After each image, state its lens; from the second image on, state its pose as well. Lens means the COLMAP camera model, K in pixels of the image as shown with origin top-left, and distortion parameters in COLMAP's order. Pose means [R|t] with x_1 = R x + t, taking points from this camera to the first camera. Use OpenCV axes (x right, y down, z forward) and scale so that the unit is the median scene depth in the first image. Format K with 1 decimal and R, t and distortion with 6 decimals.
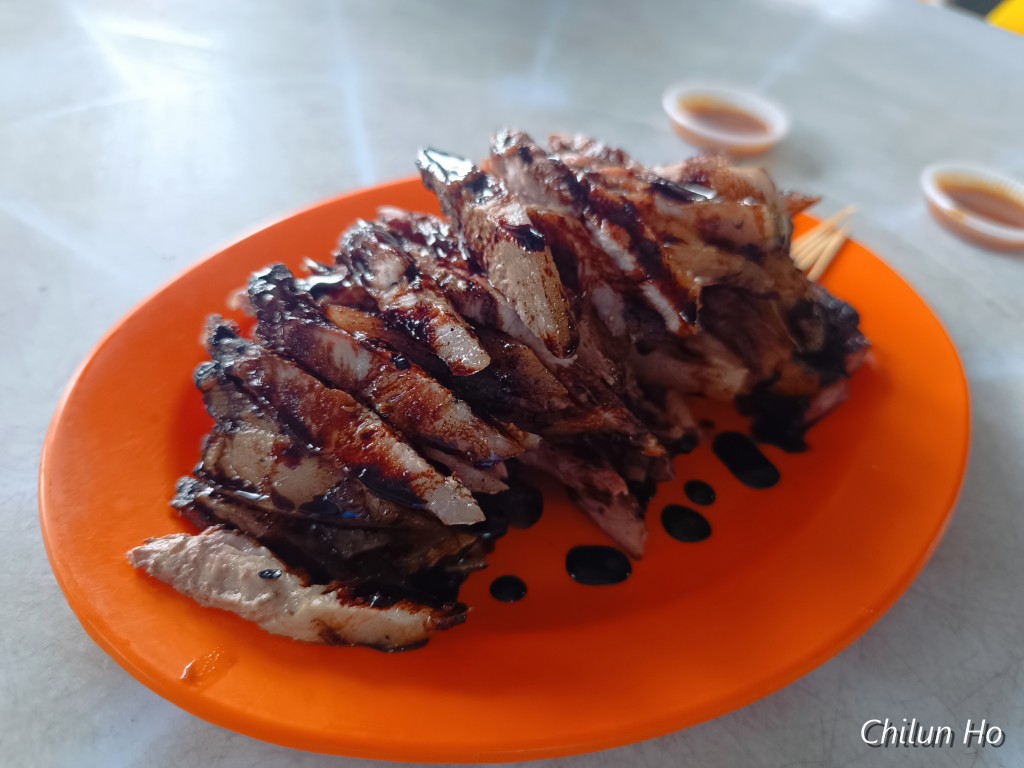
lens RADIAL K [[740.5, 0, 525.9], [0, 740.5, 382.4], [0, 0, 1]] dist [-0.027358, -0.003067]
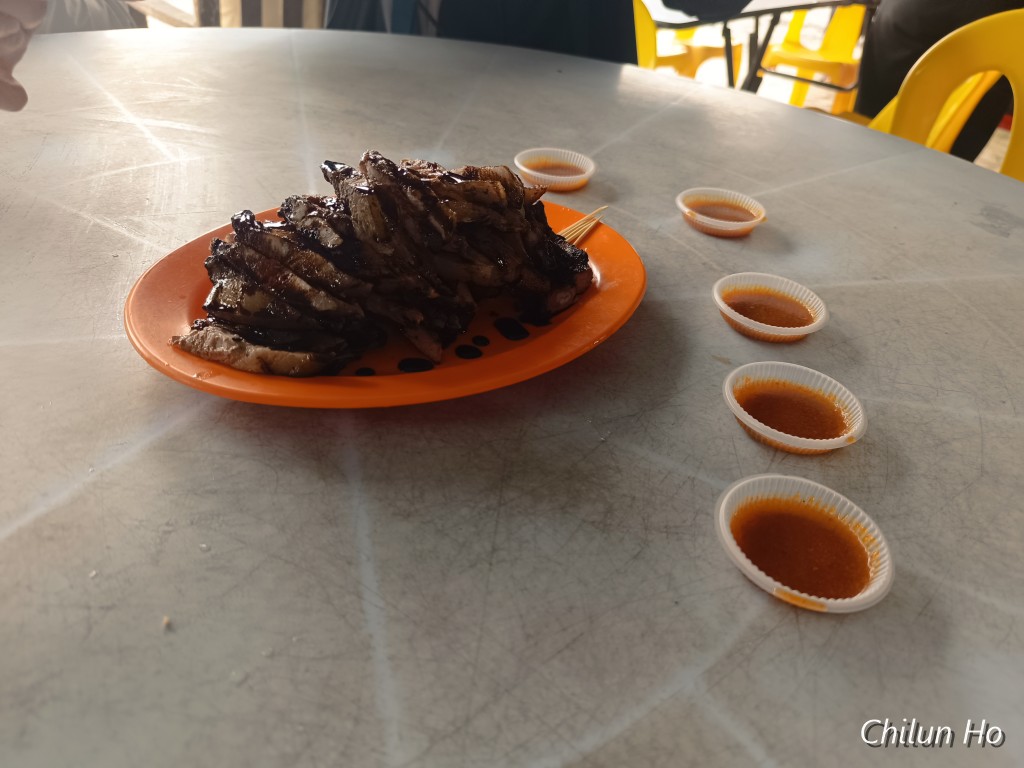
lens RADIAL K [[705.8, 0, 512.0], [0, 705.8, 384.0], [0, 0, 1]] dist [0.028029, -0.025339]
pose [[0.999452, -0.031231, -0.010993, 0.397973], [0.029595, 0.991552, -0.126286, 0.577832], [0.014844, 0.125891, 0.991933, -0.860938]]
